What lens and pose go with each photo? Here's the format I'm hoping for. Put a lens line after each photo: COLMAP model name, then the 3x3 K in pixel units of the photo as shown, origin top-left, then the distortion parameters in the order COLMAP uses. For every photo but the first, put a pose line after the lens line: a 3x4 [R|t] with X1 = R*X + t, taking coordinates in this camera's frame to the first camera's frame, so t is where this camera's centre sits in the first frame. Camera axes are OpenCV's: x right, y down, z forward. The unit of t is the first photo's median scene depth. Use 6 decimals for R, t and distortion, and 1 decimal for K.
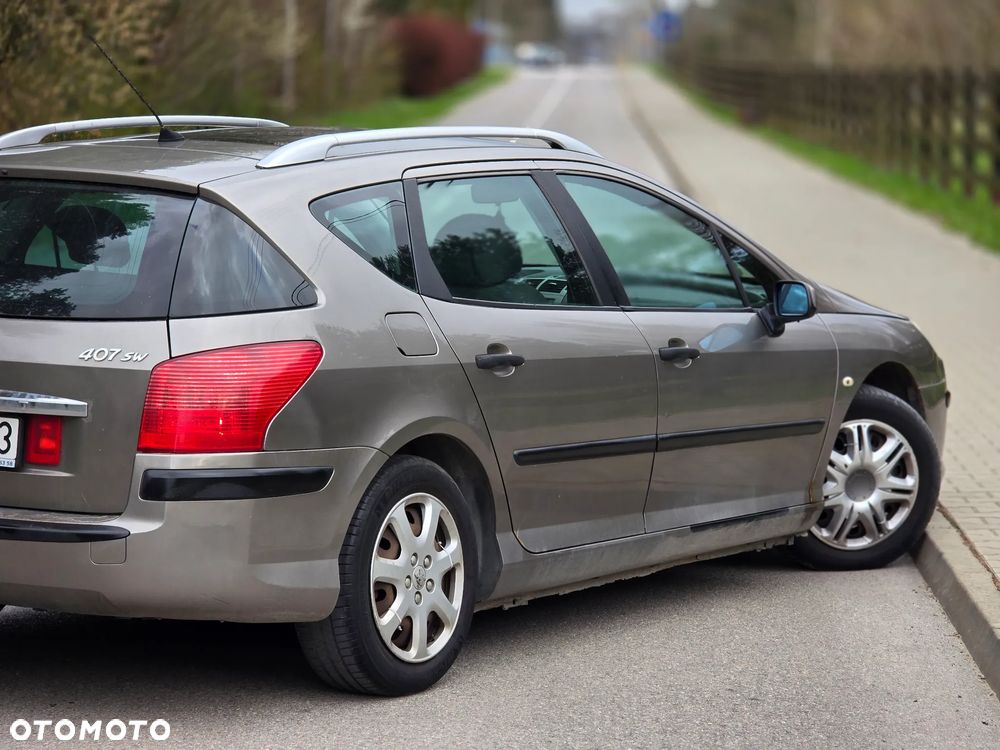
lens RADIAL K [[3425.1, 0, 500.0], [0, 3425.1, 375.0], [0, 0, 1]] dist [0.320348, -0.150144]
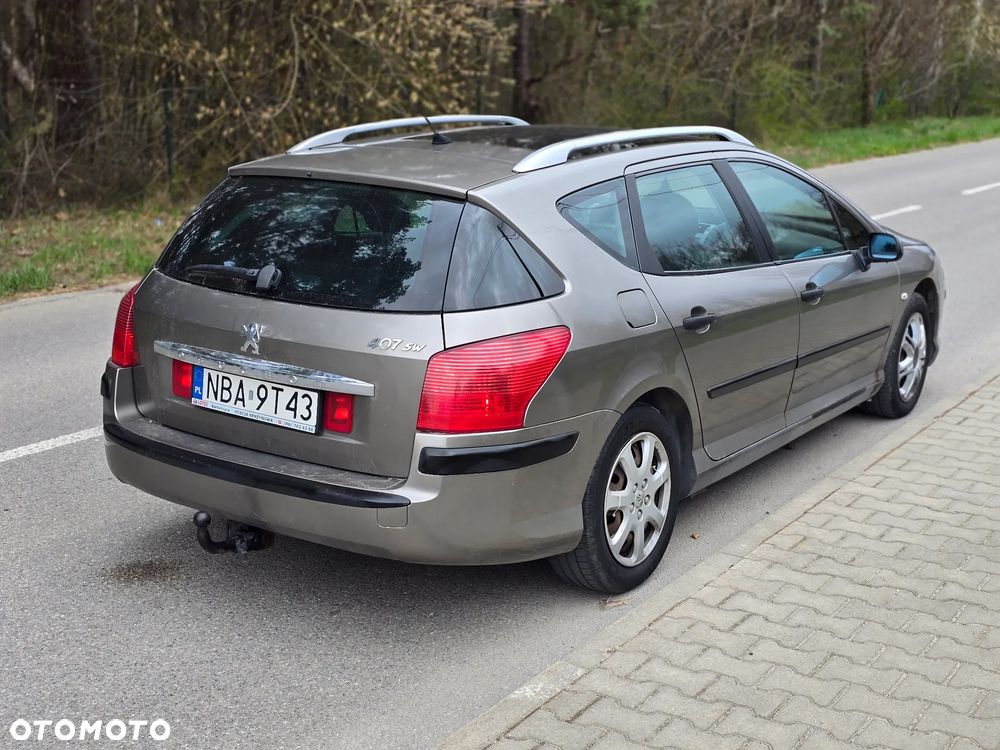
lens RADIAL K [[1367.7, 0, 516.4], [0, 1367.7, 352.7], [0, 0, 1]] dist [0.138994, -0.015378]
pose [[0.999342, 0.010111, -0.034831, -0.050662], [-0.005651, 0.992036, 0.125828, -0.056353], [0.035826, -0.125548, 0.991440, 0.494654]]
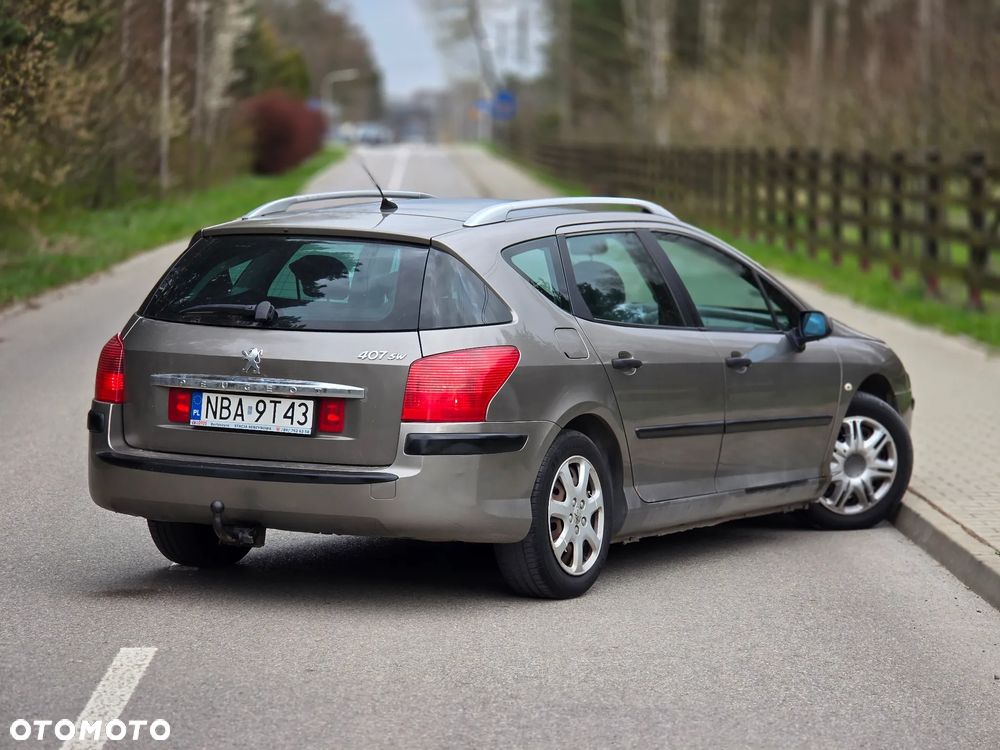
lens RADIAL K [[3425.1, 0, 500.0], [0, 3425.1, 375.0], [0, 0, 1]] dist [0.320348, -0.150144]
pose [[0.998593, -0.004004, 0.052872, -0.127135], [0.005184, 0.999740, -0.022207, 0.031665], [-0.052769, 0.022450, 0.998354, -0.402114]]
